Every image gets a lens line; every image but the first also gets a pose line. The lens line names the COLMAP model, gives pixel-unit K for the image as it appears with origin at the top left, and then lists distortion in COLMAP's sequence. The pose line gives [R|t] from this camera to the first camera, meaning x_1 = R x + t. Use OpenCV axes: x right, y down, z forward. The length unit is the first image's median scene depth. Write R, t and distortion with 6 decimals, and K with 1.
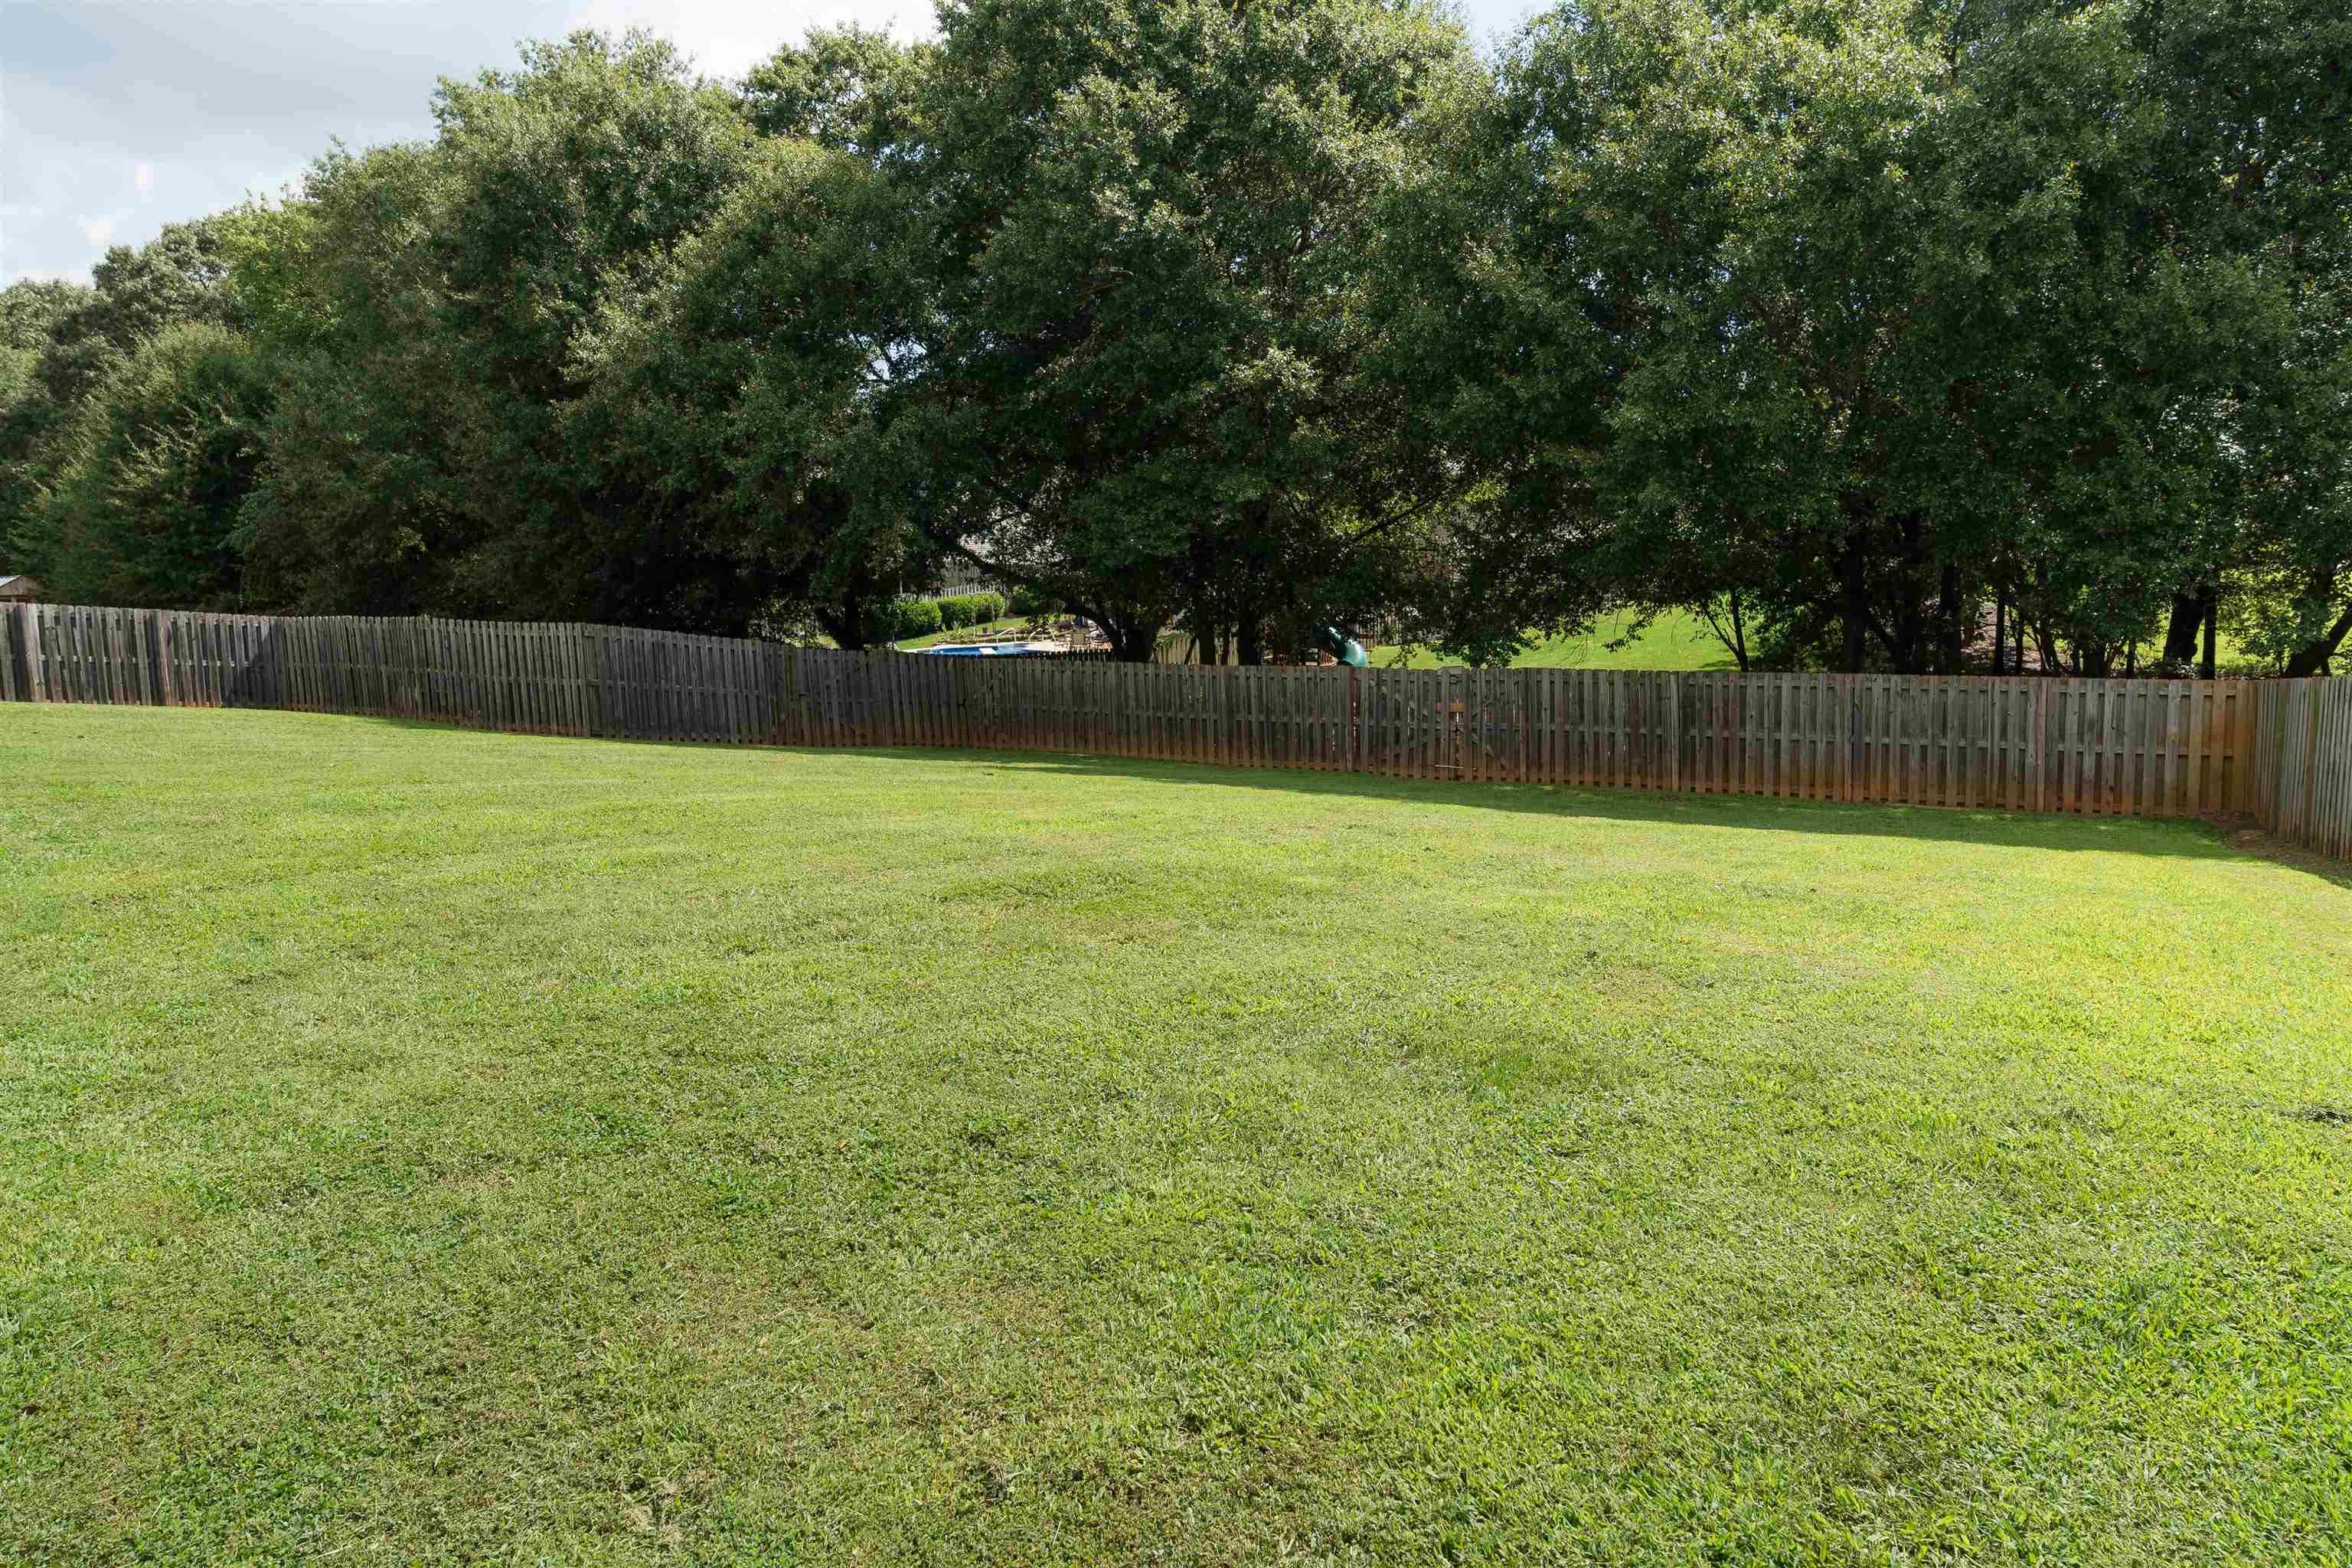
lens RADIAL K [[1600.1, 0, 1210.3], [0, 1600.1, 782.2], [0, 0, 1]] dist [-0.059963, 0.086704]
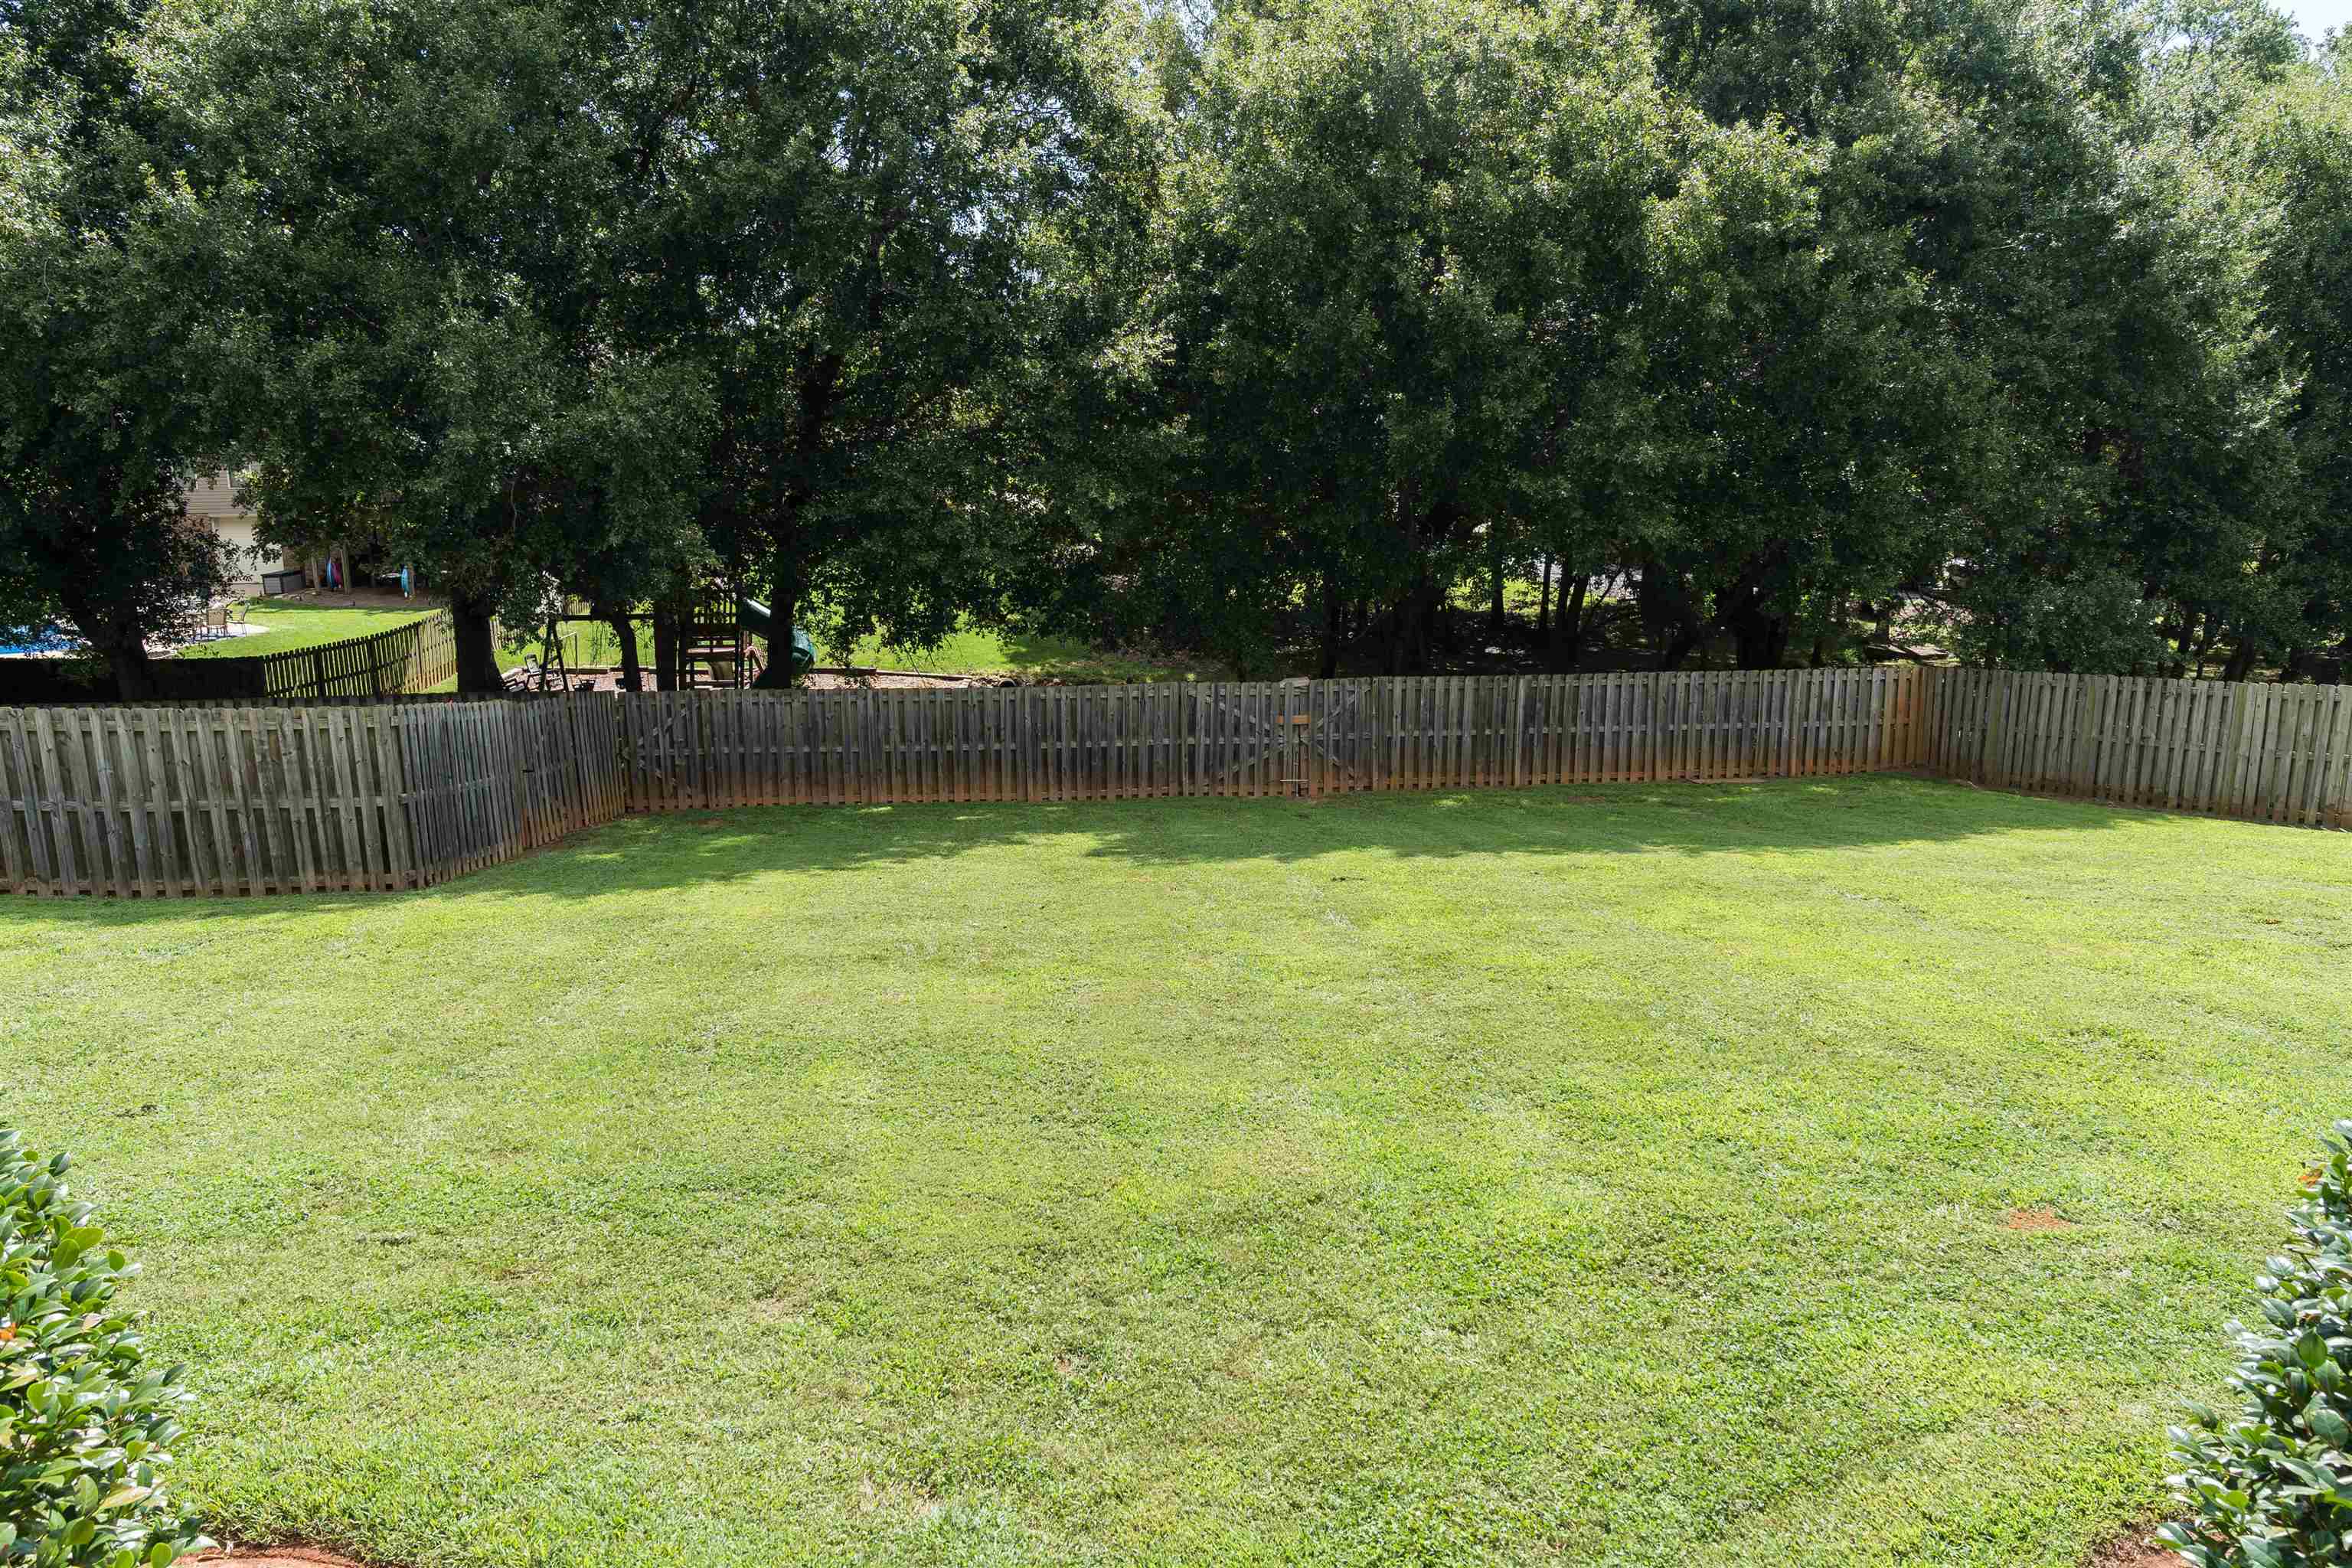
lens RADIAL K [[1600.1, 0, 1210.3], [0, 1600.1, 782.2], [0, 0, 1]] dist [-0.059963, 0.086704]
pose [[0.664162, -0.098525, 0.741068, -0.661791], [0.070637, 0.995113, 0.068994, -0.088123], [-0.744244, 0.006524, 0.667875, 0.444356]]
